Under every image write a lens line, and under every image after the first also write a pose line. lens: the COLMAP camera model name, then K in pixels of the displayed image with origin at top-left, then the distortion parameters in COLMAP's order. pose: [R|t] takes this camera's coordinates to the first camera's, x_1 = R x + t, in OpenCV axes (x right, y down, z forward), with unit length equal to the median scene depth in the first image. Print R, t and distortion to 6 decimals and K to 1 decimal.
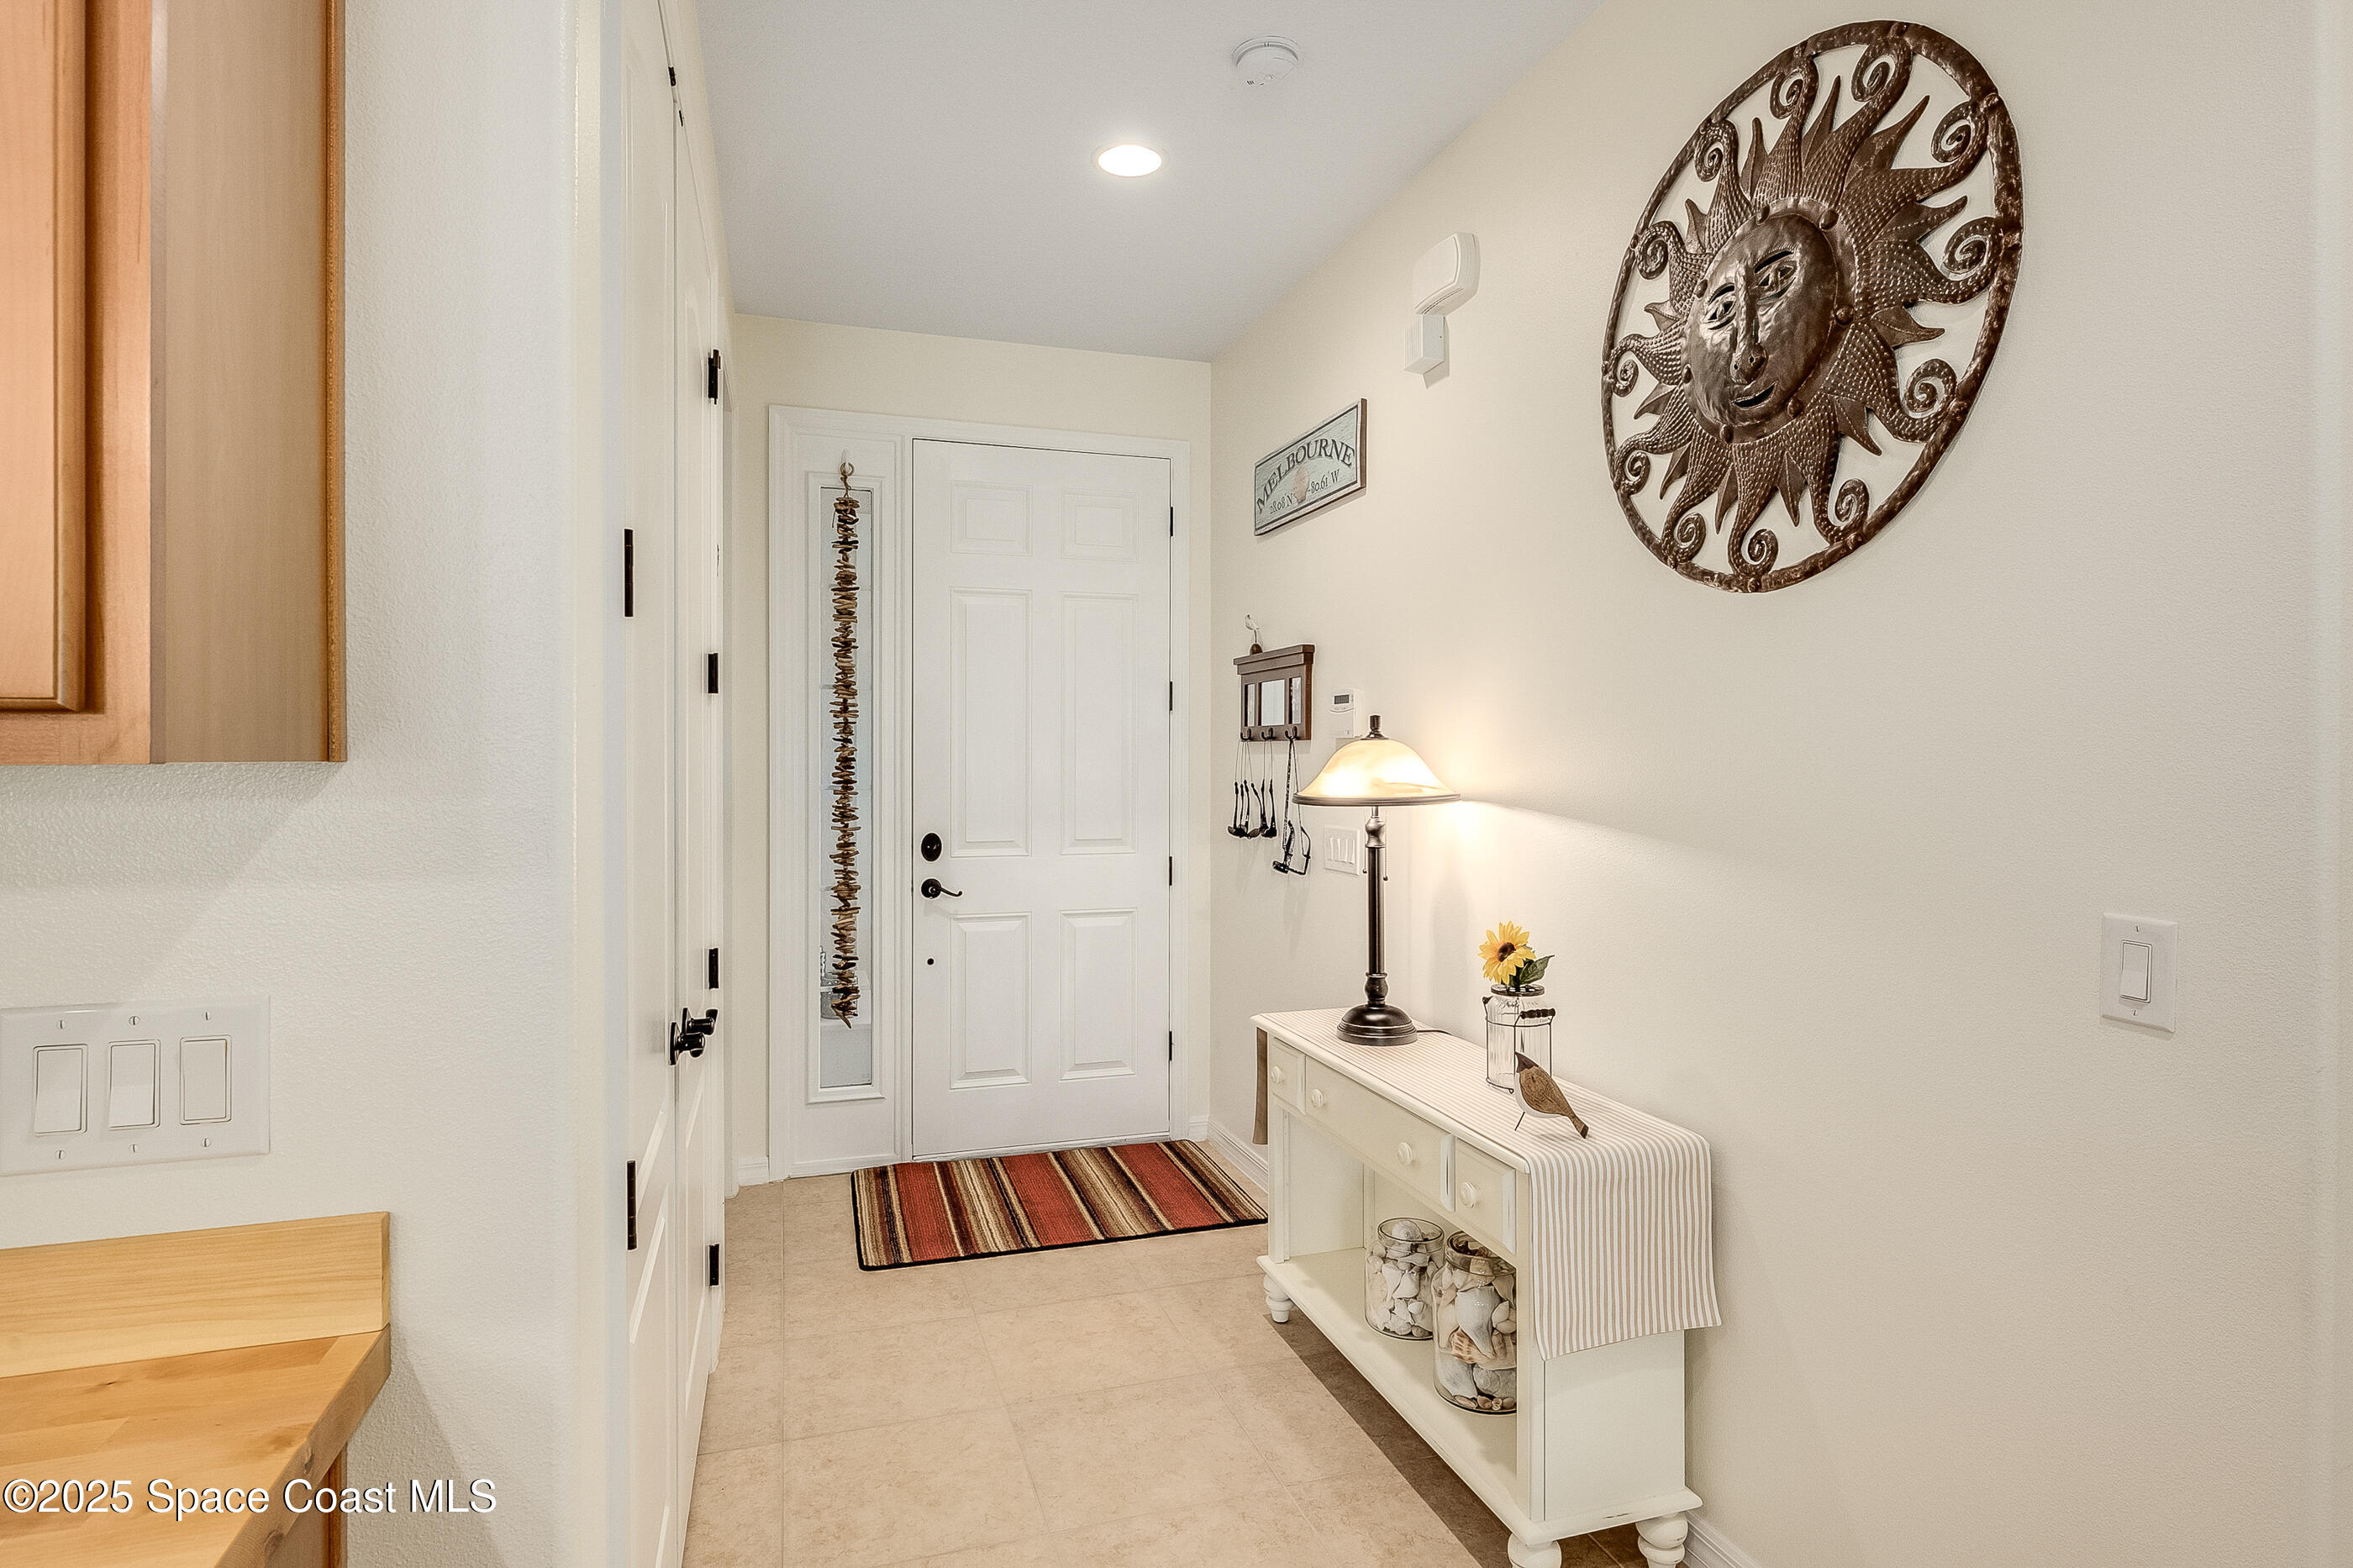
lens RADIAL K [[1221.4, 0, 1167.9], [0, 1221.4, 758.6], [0, 0, 1]] dist [0.002588, 0.000536]
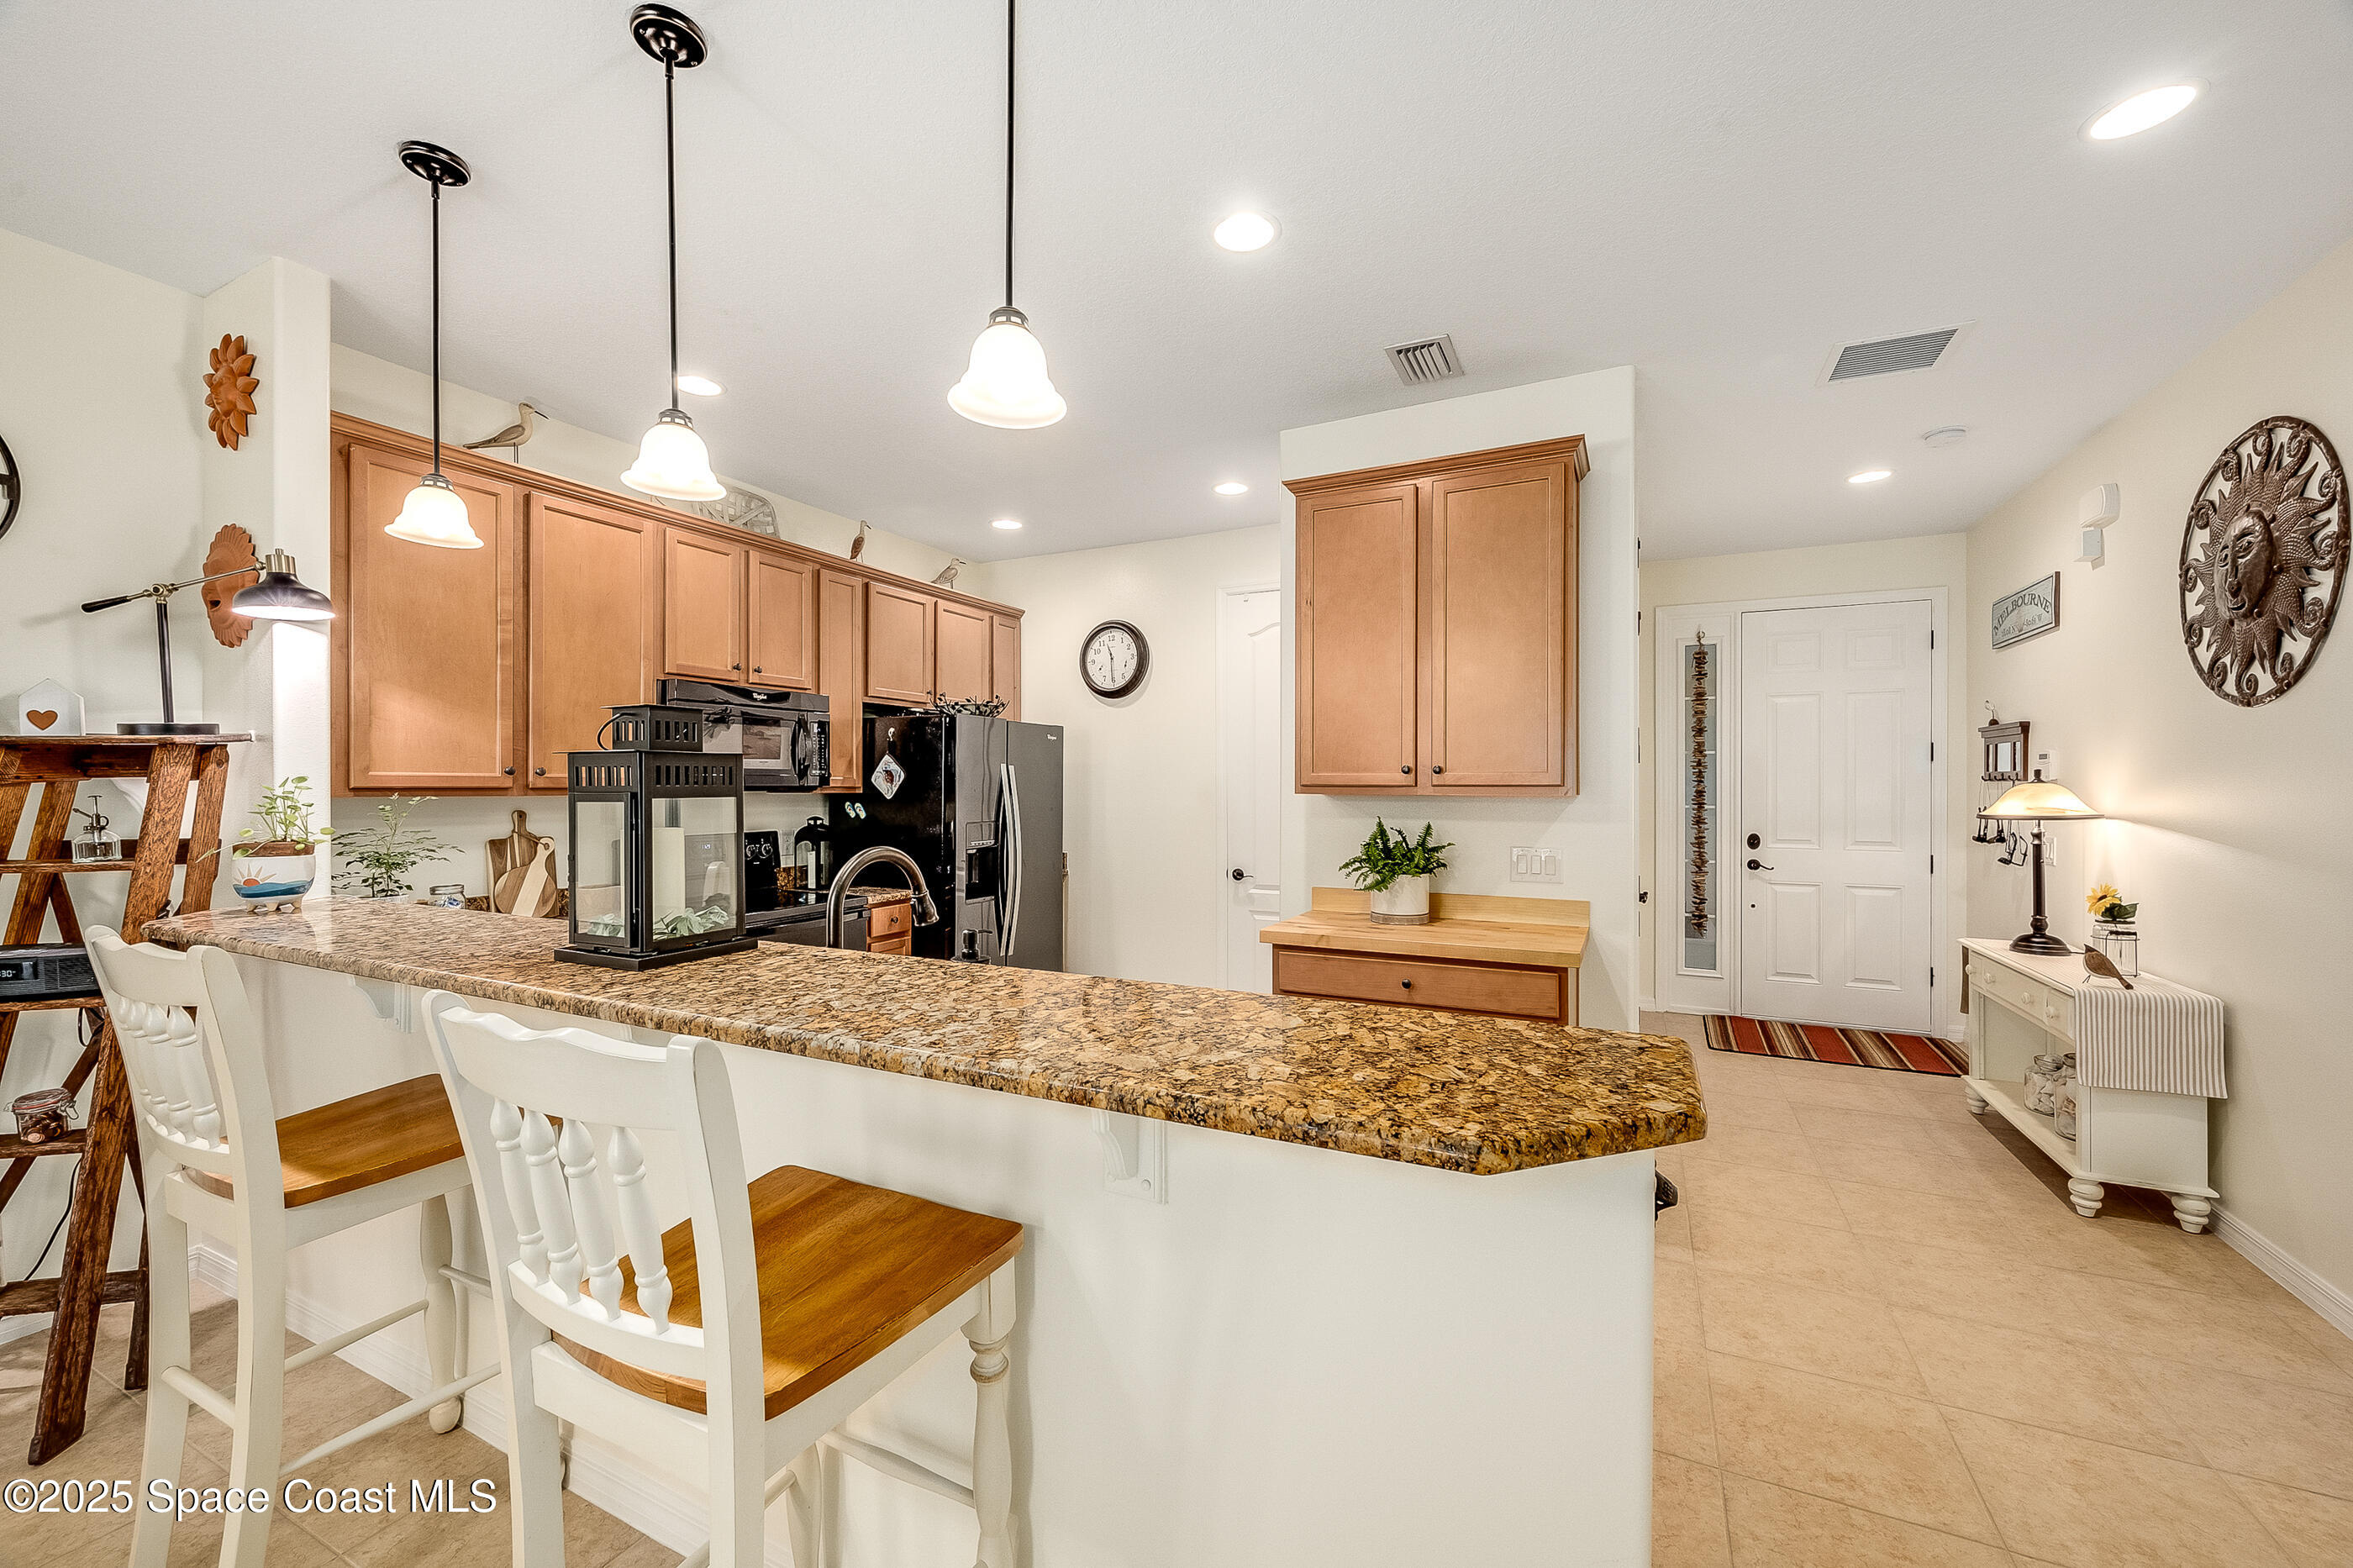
lens RADIAL K [[925.3, 0, 1176.5], [0, 925.3, 784.0], [0, 0, 1]] dist [0.000484, 0.000261]
pose [[0.721845, -0.000758, -0.692055, 0.196412], [-0.001760, 0.999994, -0.002930, -0.007900], [0.692053, 0.003333, 0.721839, -0.819787]]
